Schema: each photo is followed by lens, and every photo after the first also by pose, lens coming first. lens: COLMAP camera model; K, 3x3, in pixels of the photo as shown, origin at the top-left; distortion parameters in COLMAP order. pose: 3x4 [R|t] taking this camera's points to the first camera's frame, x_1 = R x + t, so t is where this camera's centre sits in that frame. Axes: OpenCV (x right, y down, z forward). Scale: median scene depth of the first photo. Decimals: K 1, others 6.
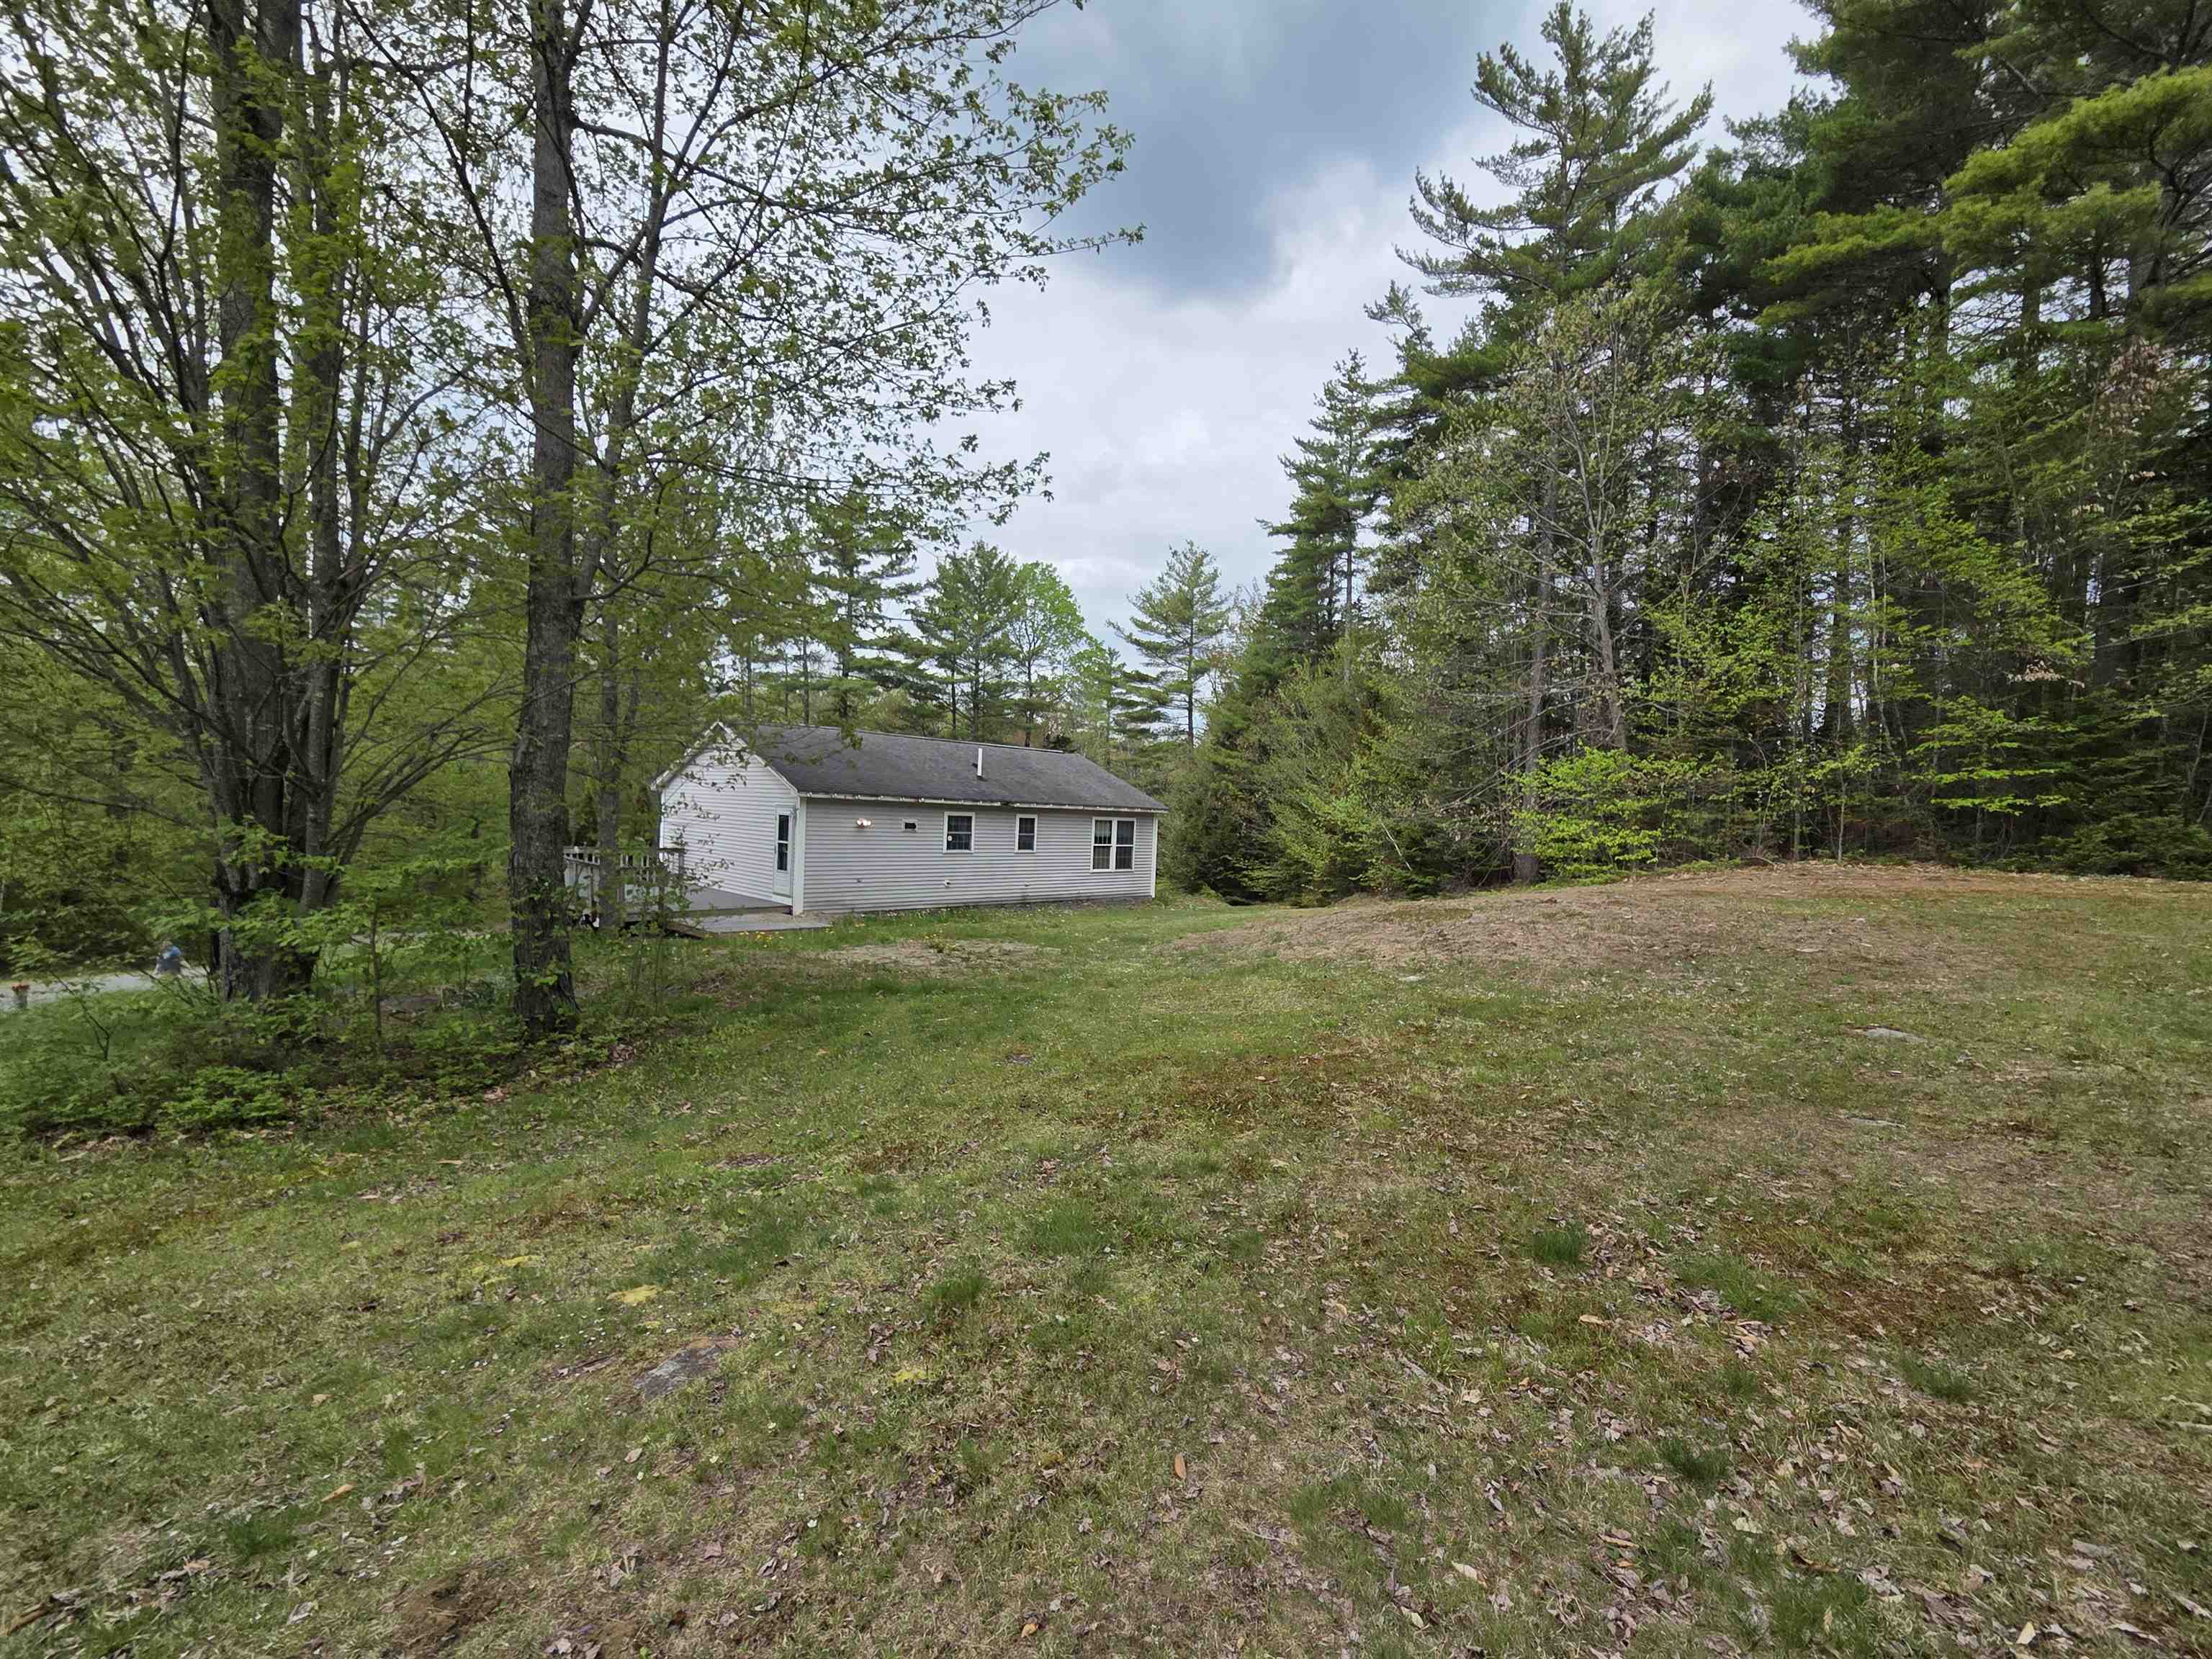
lens RADIAL K [[911.2, 0, 1103.6], [0, 911.2, 827.1], [0, 0, 1]] dist [0.005420, 0.000222]
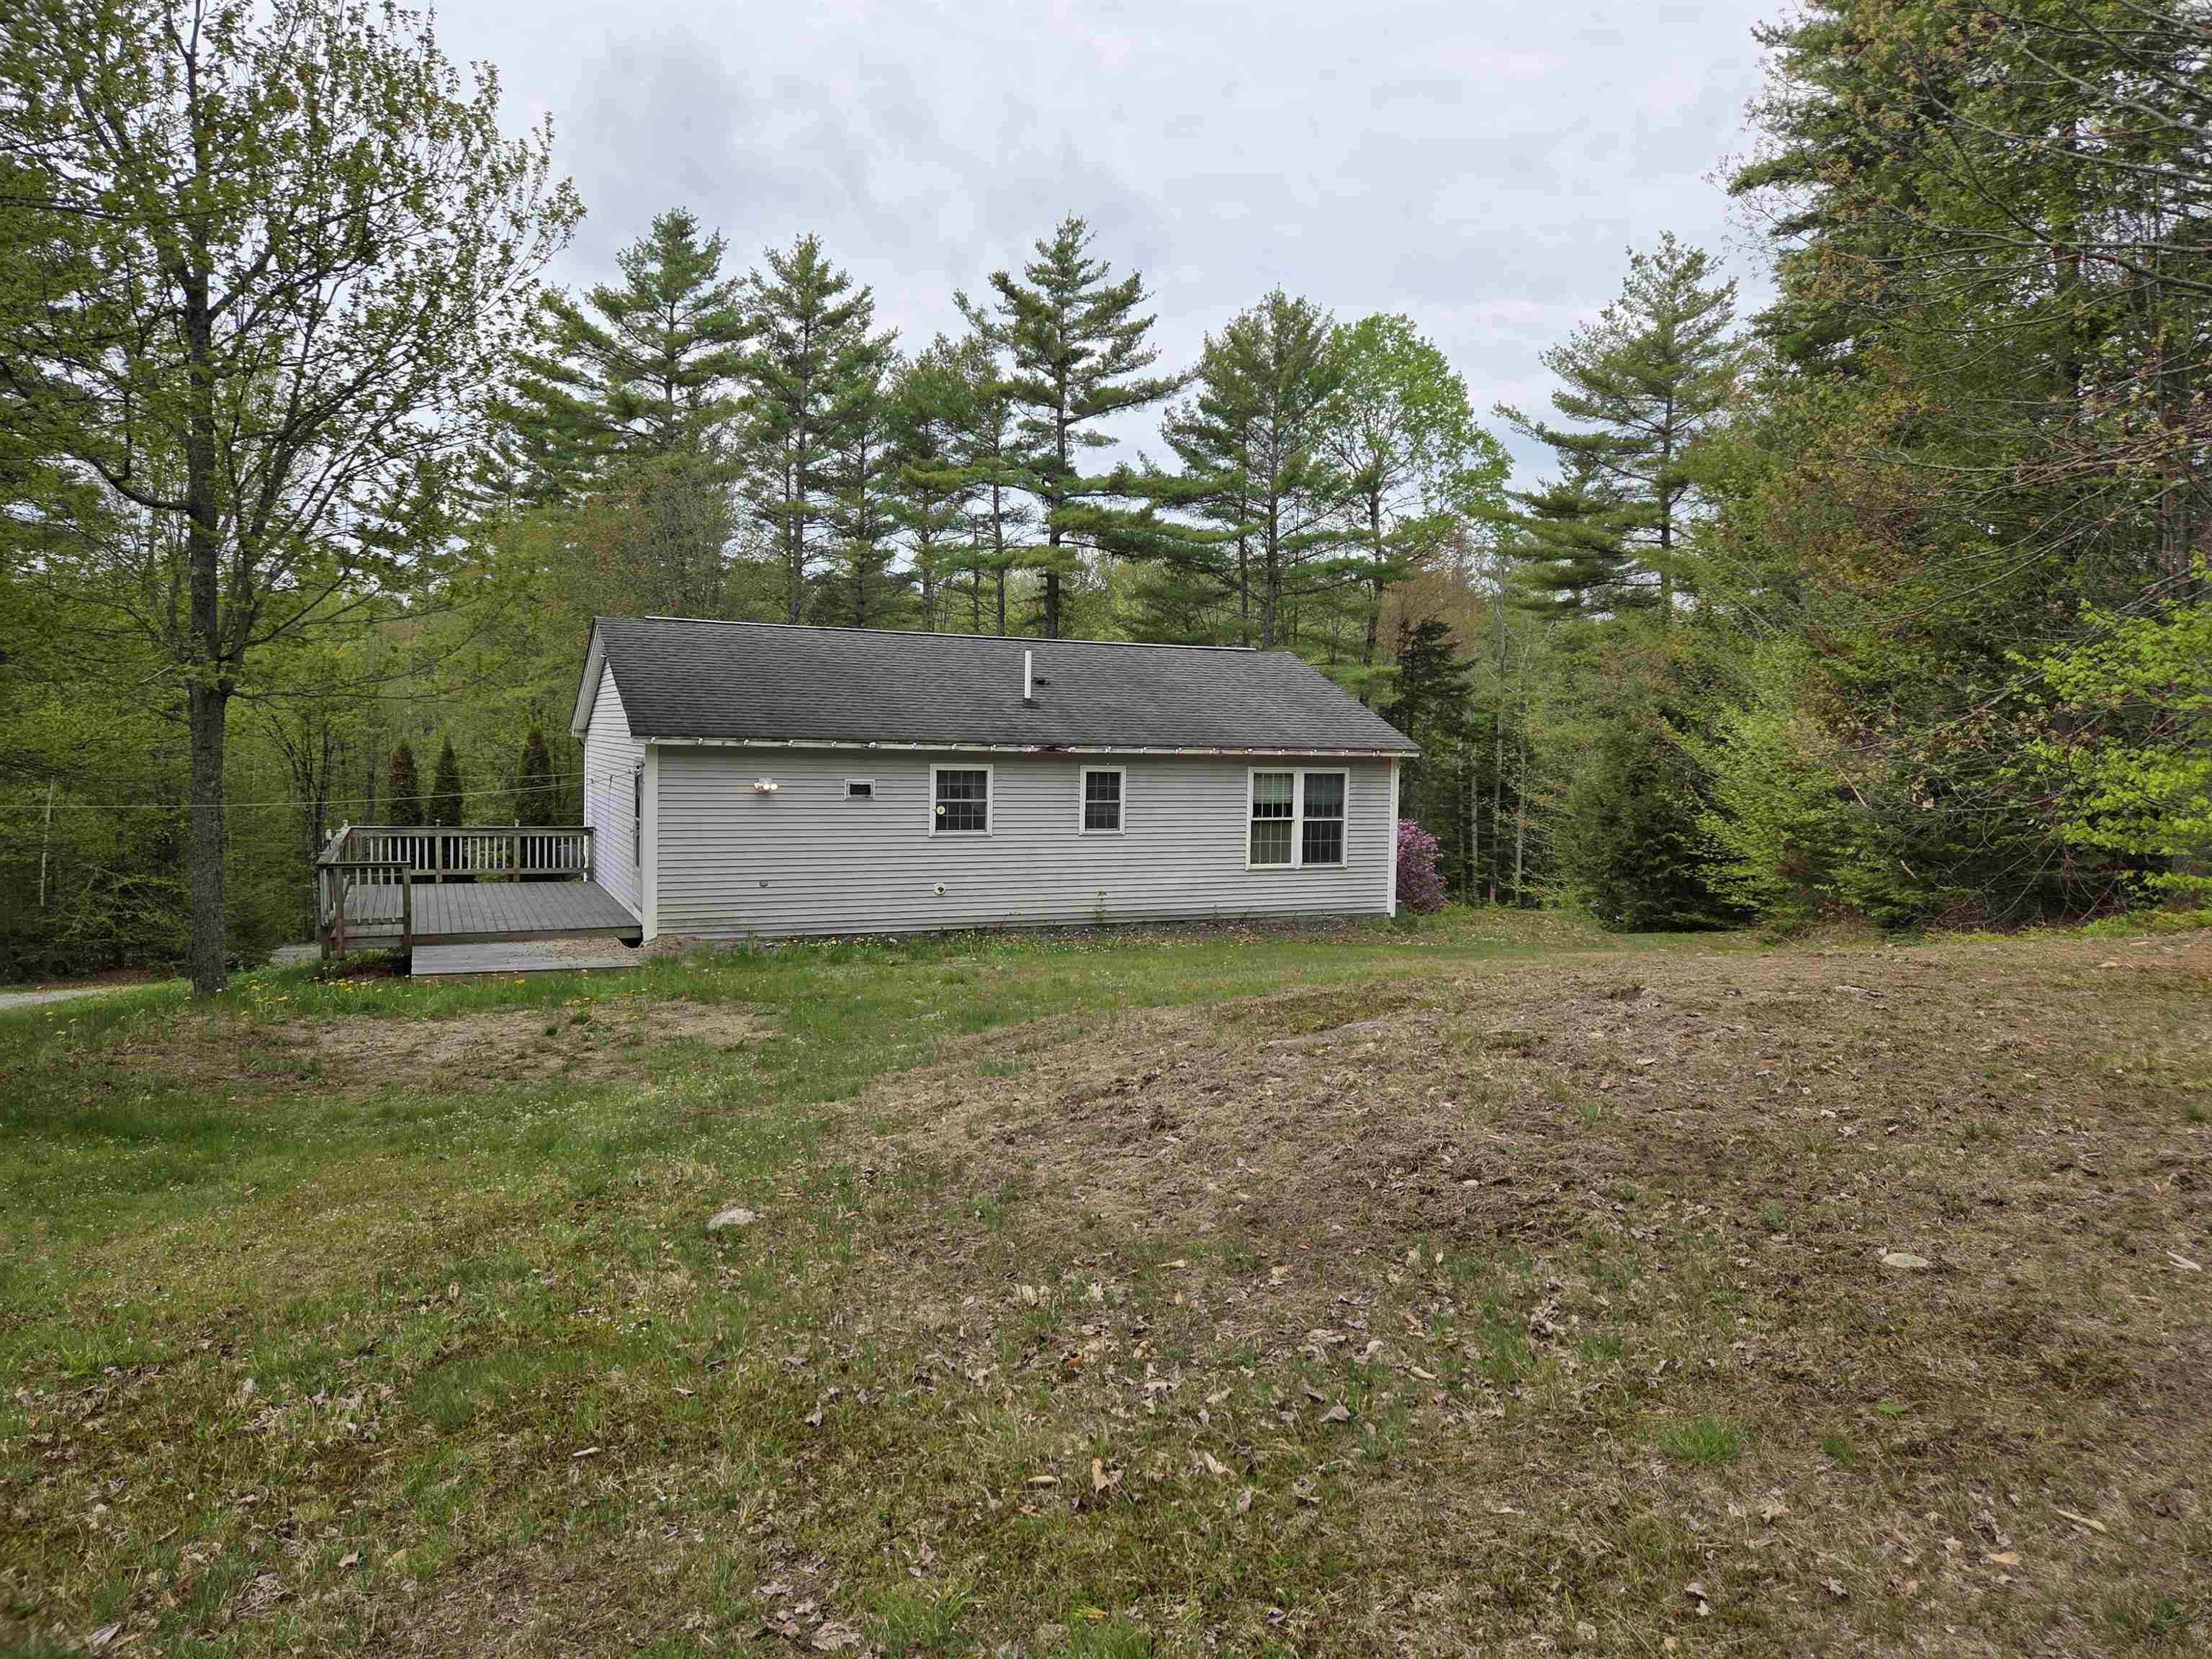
lens RADIAL K [[1463.8, 0, 1106.8], [0, 1463.8, 830.1], [0, 0, 1]] dist [0.022042, -0.010025]
pose [[0.924783, -0.000128, -0.380496, 0.129305], [0.012983, 0.999428, 0.031219, -0.001232], [0.380274, -0.033811, 0.924256, 0.088596]]
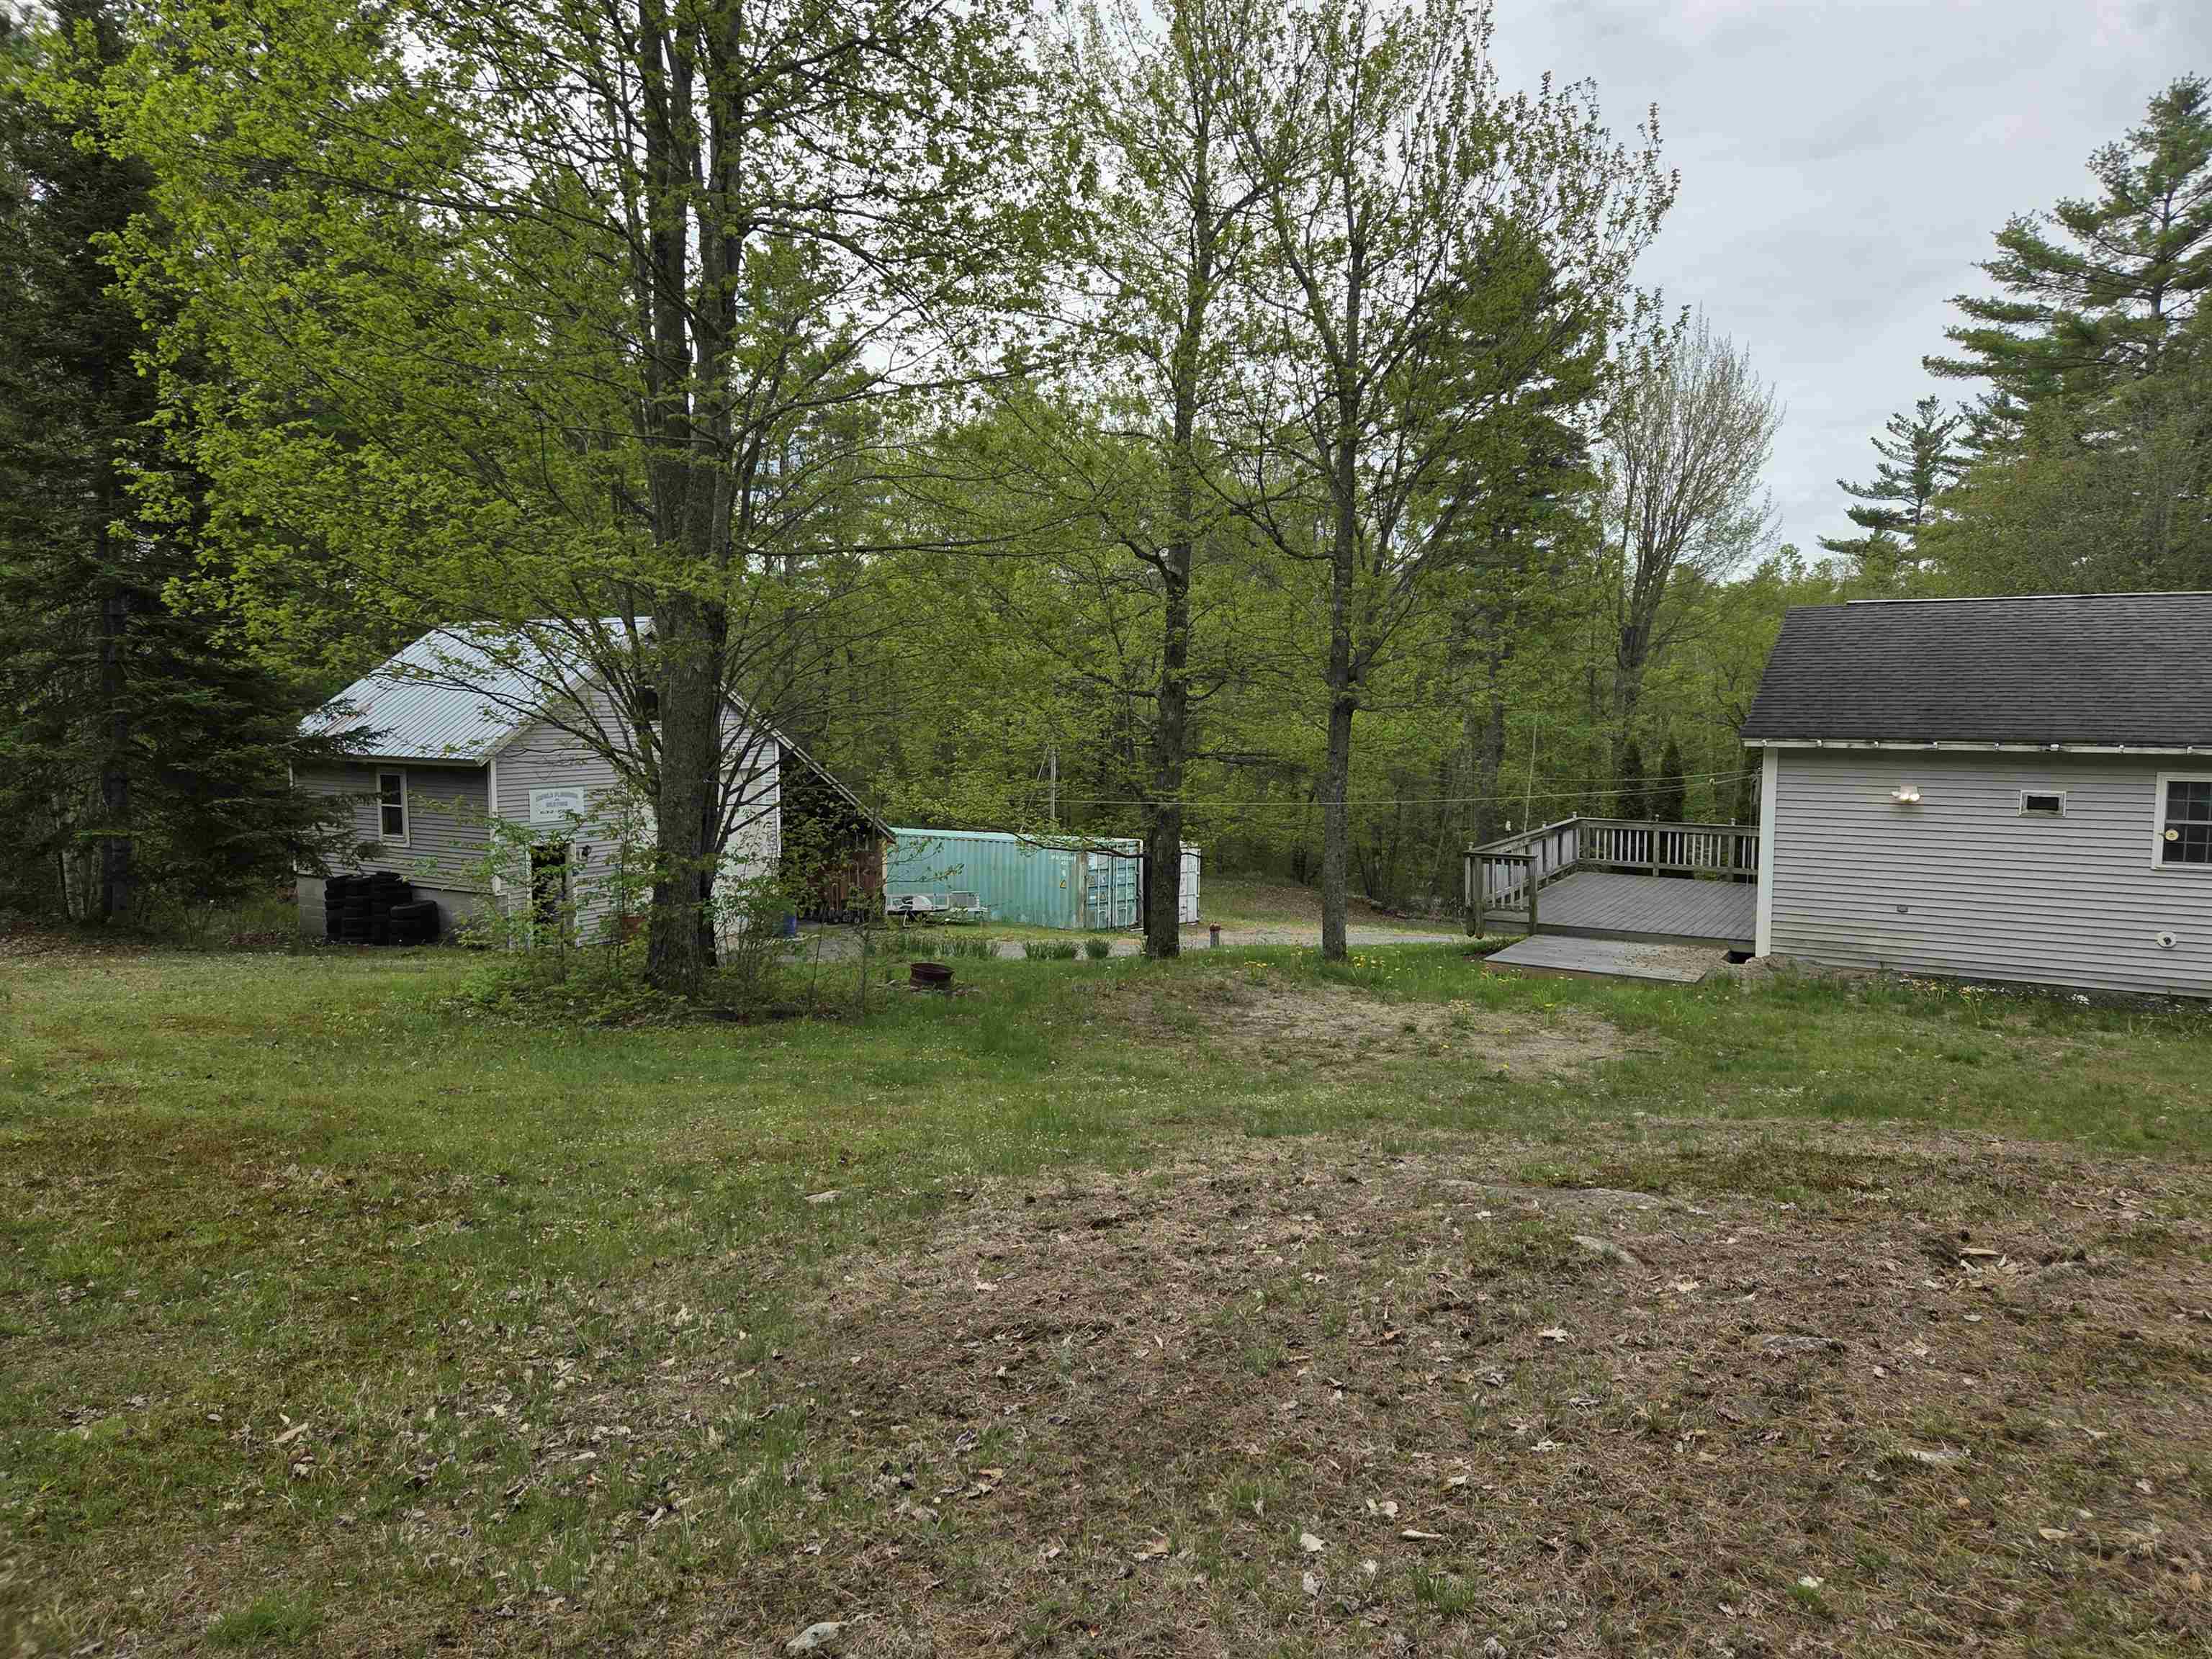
lens RADIAL K [[1463.8, 0, 1108.8], [0, 1463.8, 825.5], [0, 0, 1]] dist [0.022042, -0.010025]
pose [[0.206834, 0.042315, -0.977461, 0.189093], [-0.009870, 0.999104, 0.041163, -0.007332], [0.978326, 0.001133, 0.207067, 0.171864]]
